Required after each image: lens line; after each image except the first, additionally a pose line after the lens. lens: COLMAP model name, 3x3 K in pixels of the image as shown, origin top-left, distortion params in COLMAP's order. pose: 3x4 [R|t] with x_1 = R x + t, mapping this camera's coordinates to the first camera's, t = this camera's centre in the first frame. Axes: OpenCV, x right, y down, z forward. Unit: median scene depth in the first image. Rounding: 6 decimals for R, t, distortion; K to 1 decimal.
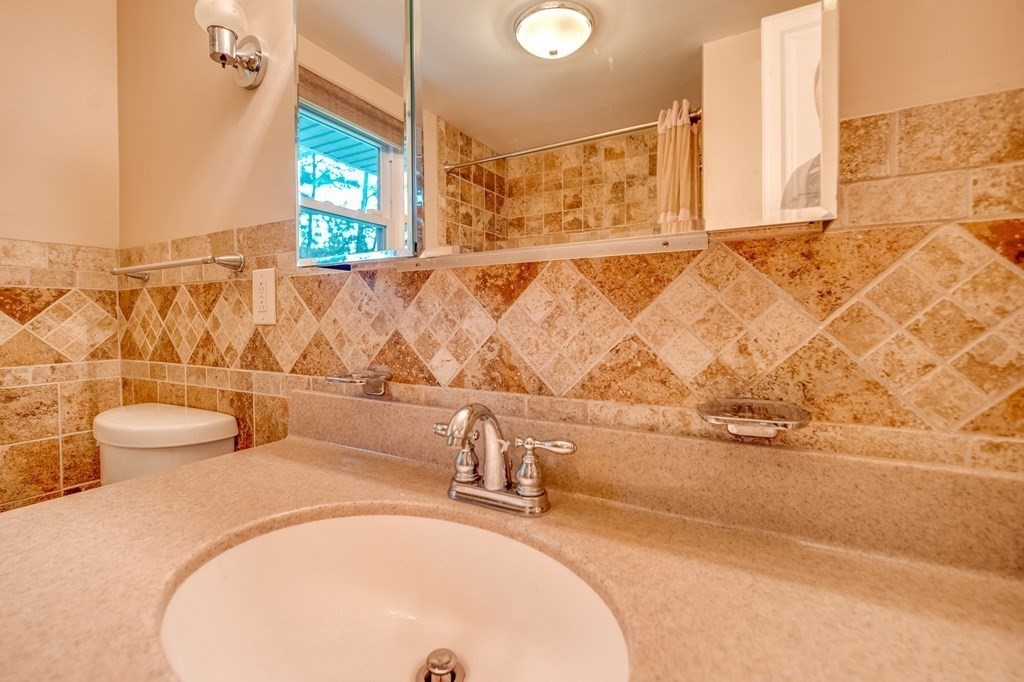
lens RADIAL K [[447.8, 0, 507.2], [0, 447.8, 327.0], [0, 0, 1]] dist [0.000348, -0.002849]
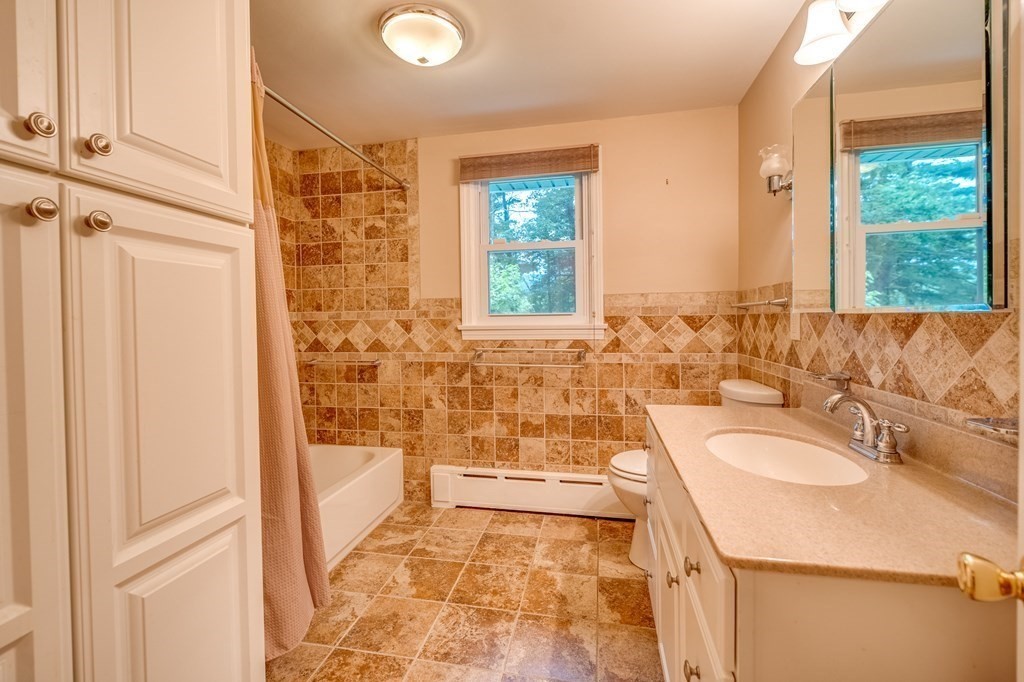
lens RADIAL K [[447.8, 0, 500.5], [0, 447.8, 323.4], [0, 0, 1]] dist [0.000348, -0.002849]
pose [[0.288081, 0.014488, -0.957496, 1.001584], [-0.010381, 0.999874, 0.012006, -0.103414], [0.957550, 0.006481, 0.288195, -0.732528]]
